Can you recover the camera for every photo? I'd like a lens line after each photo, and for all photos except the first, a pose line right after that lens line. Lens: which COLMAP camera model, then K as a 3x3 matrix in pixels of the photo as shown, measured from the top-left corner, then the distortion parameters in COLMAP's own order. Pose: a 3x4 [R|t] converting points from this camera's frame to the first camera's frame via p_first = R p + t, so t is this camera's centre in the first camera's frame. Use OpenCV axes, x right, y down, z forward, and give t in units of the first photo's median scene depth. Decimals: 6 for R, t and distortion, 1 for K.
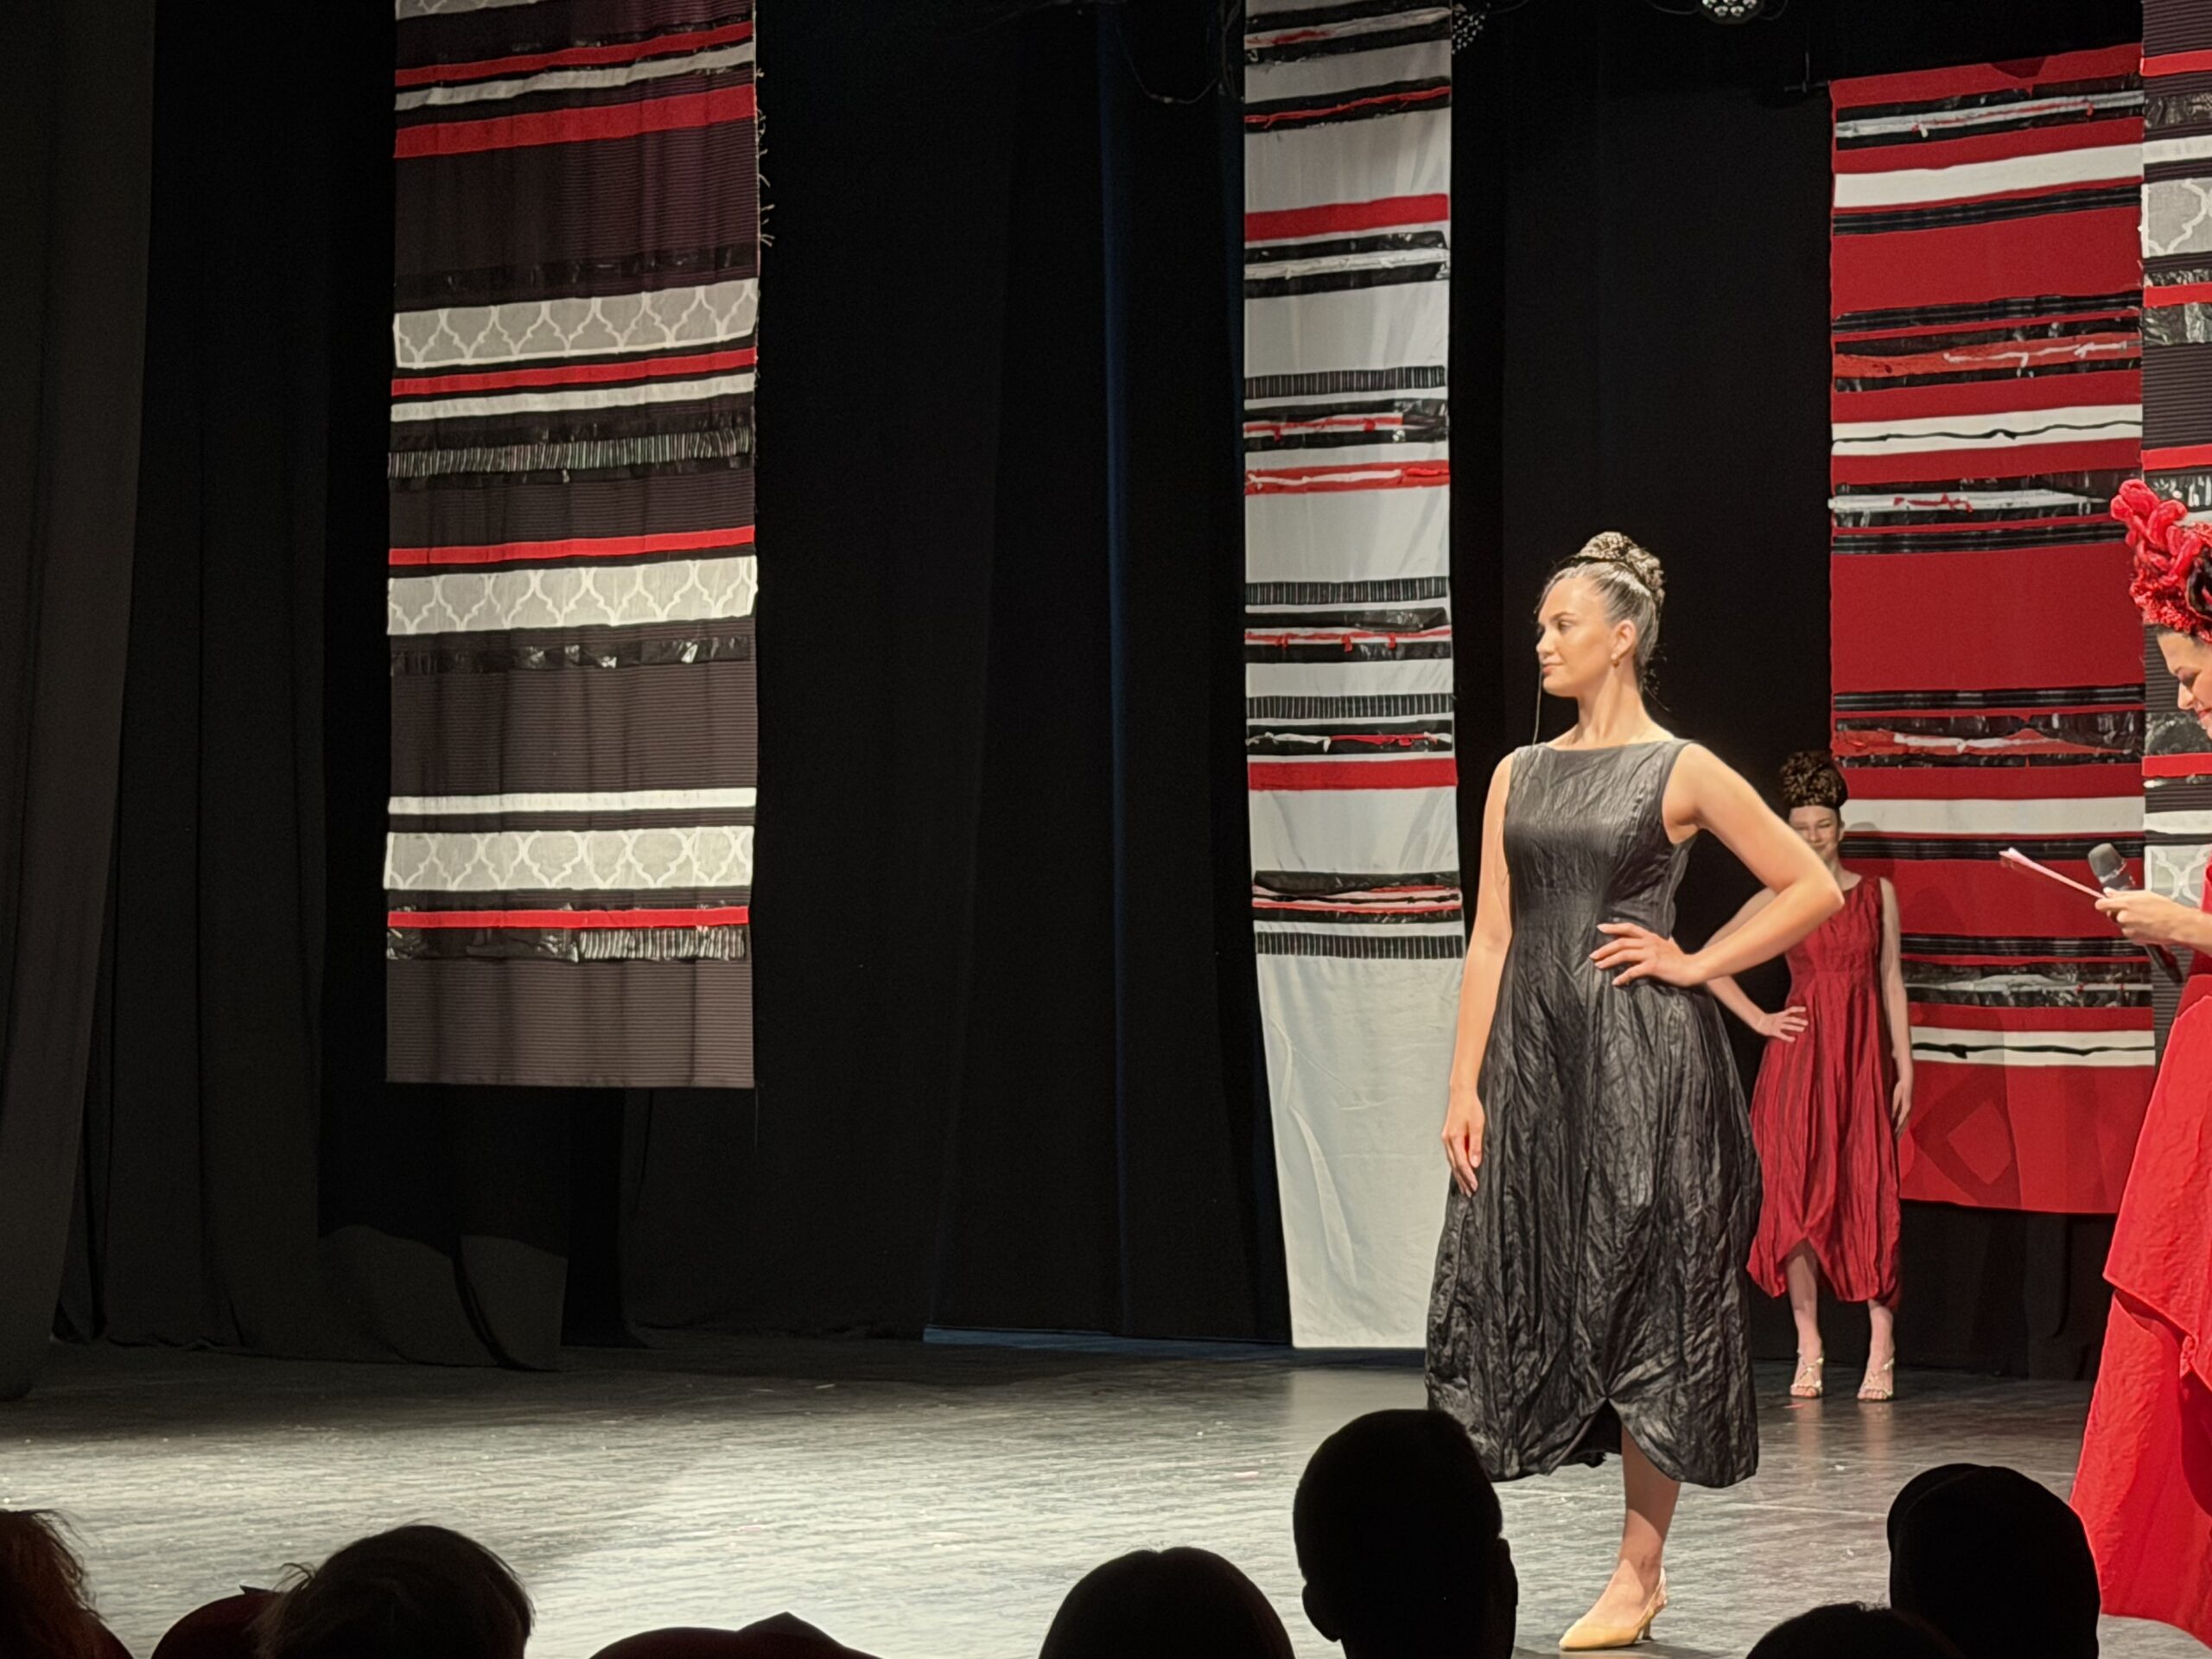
lens RADIAL K [[4873.3, 0, 1113.0], [0, 4873.3, 860.3], [0, 0, 1]] dist [0.068457, 0.000000]
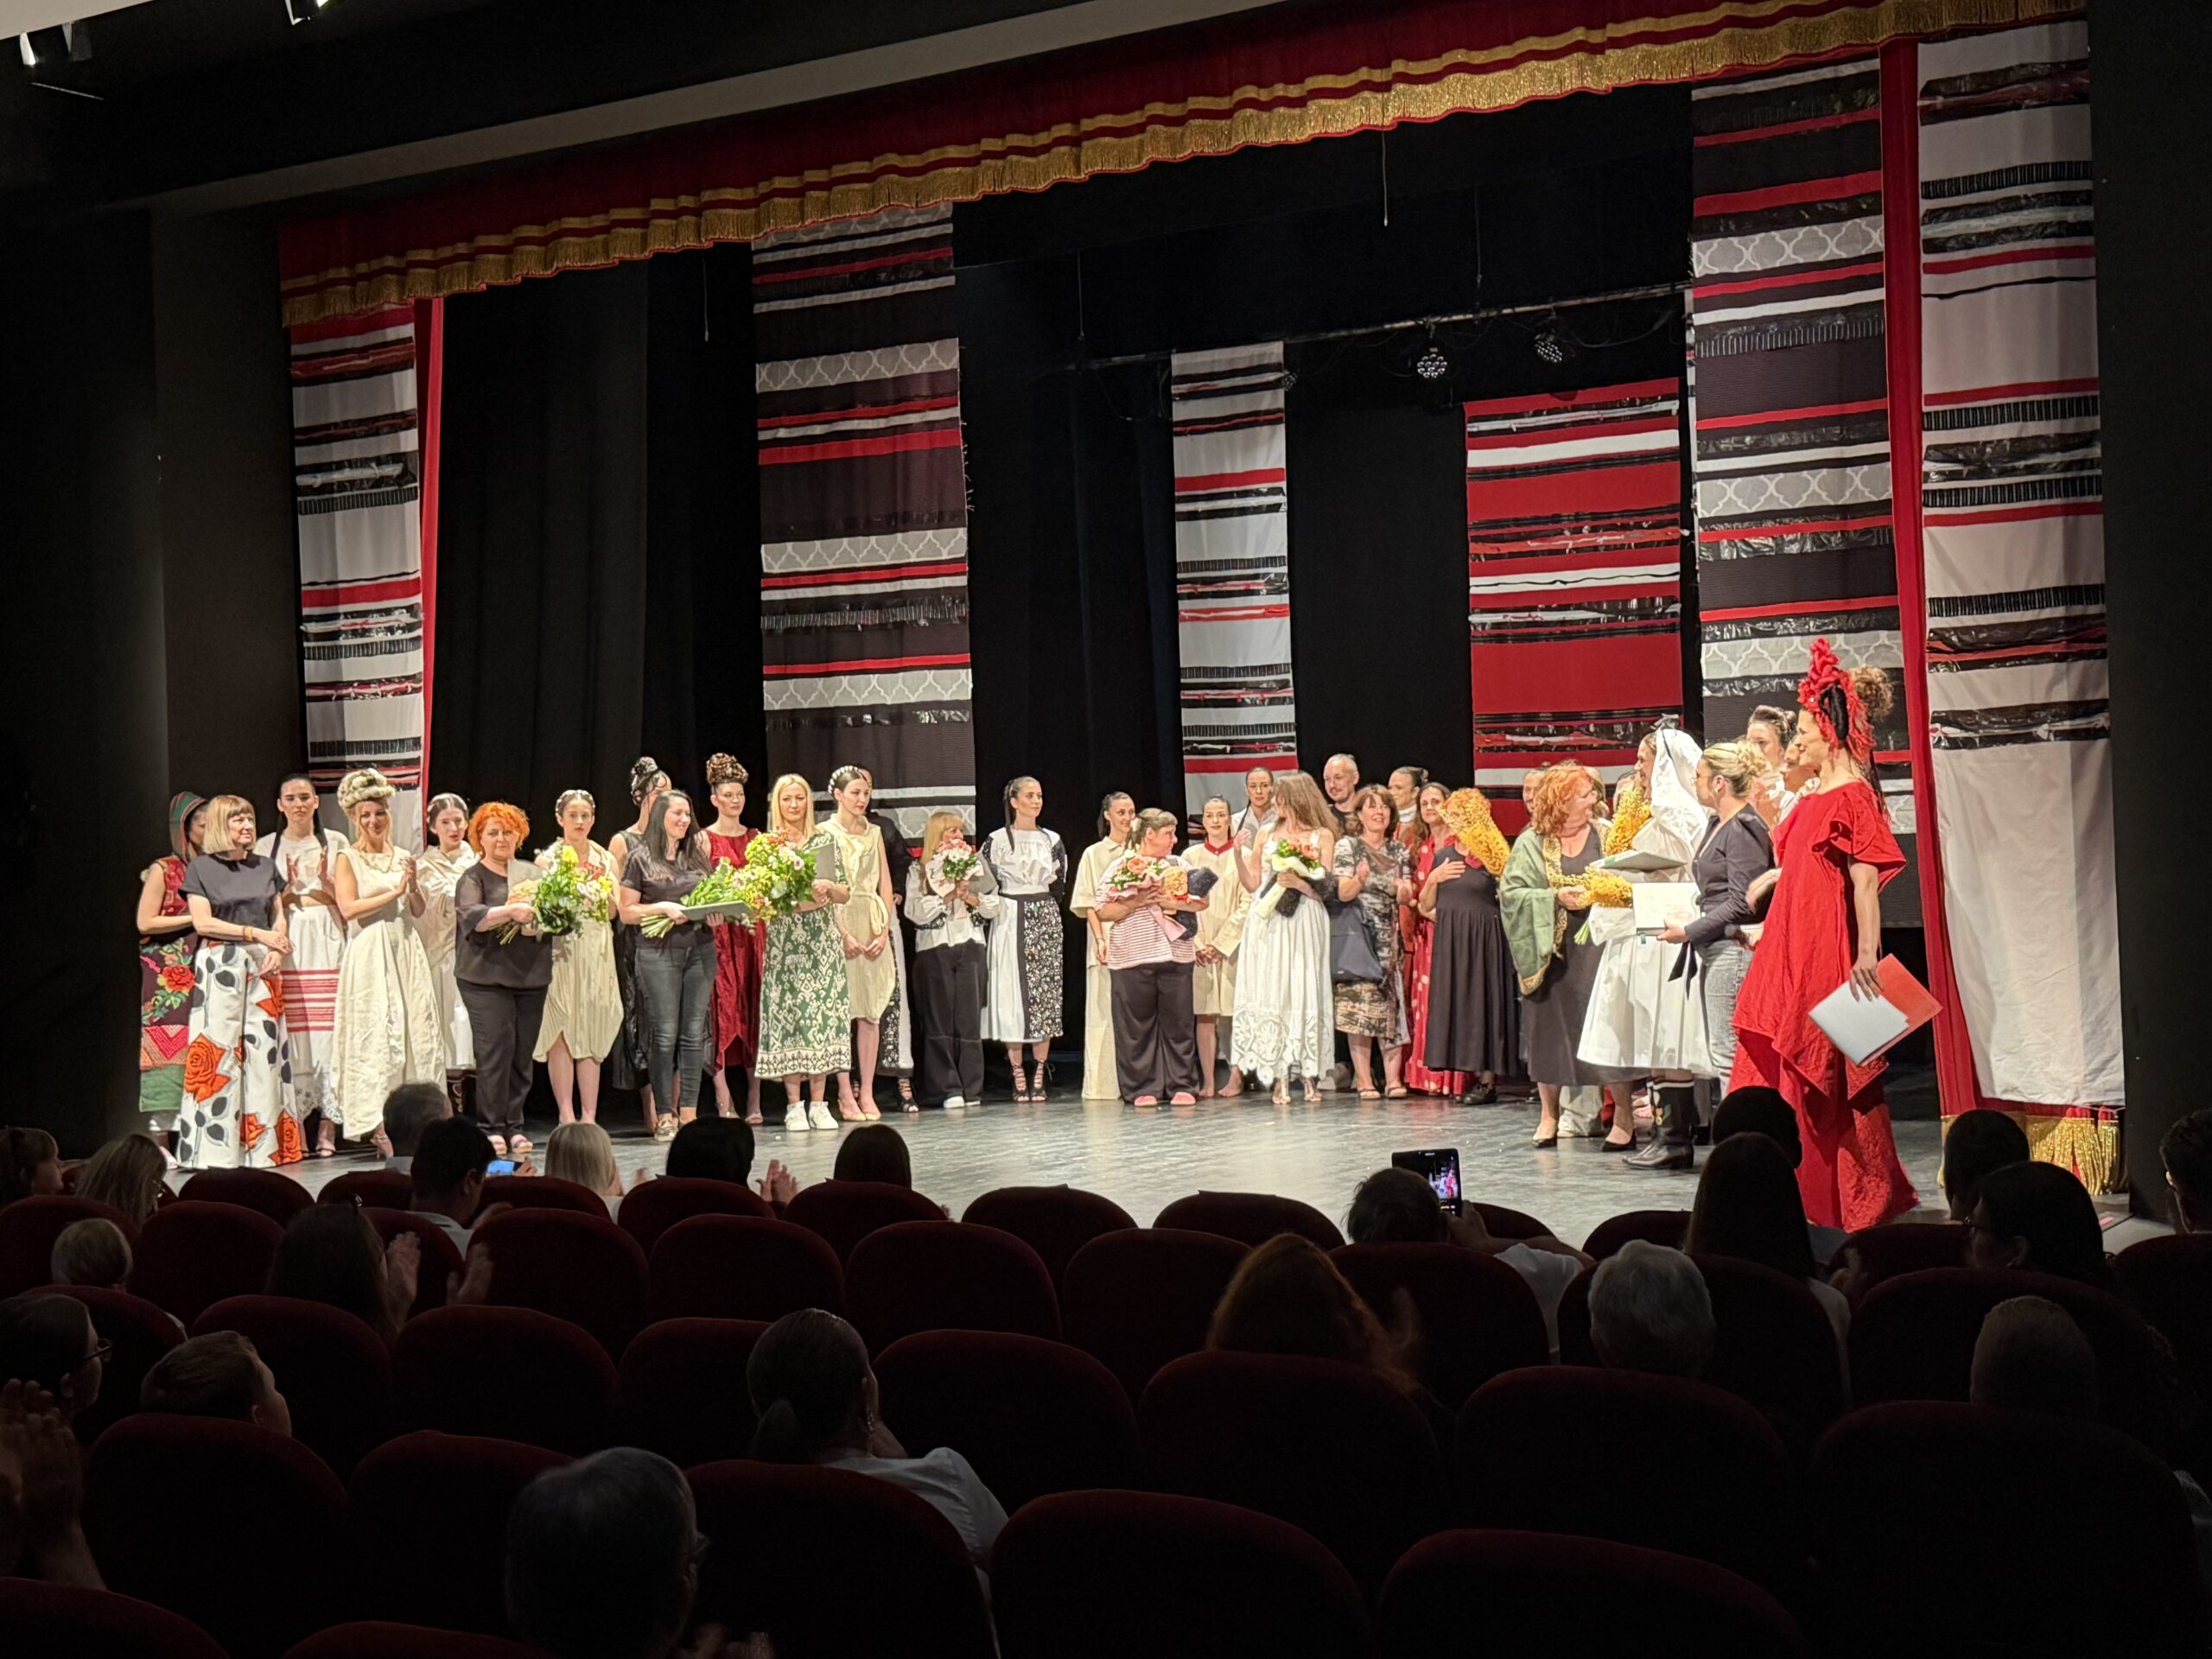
lens RADIAL K [[2852.9, 0, 1117.1], [0, 2852.9, 815.6], [0, 0, 1]] dist [0.114698, 0.000000]
pose [[0.995022, -0.031744, 0.094469, -0.111543], [0.030129, 0.999375, 0.018474, -0.019871], [-0.094996, -0.015536, 0.995356, -0.142566]]
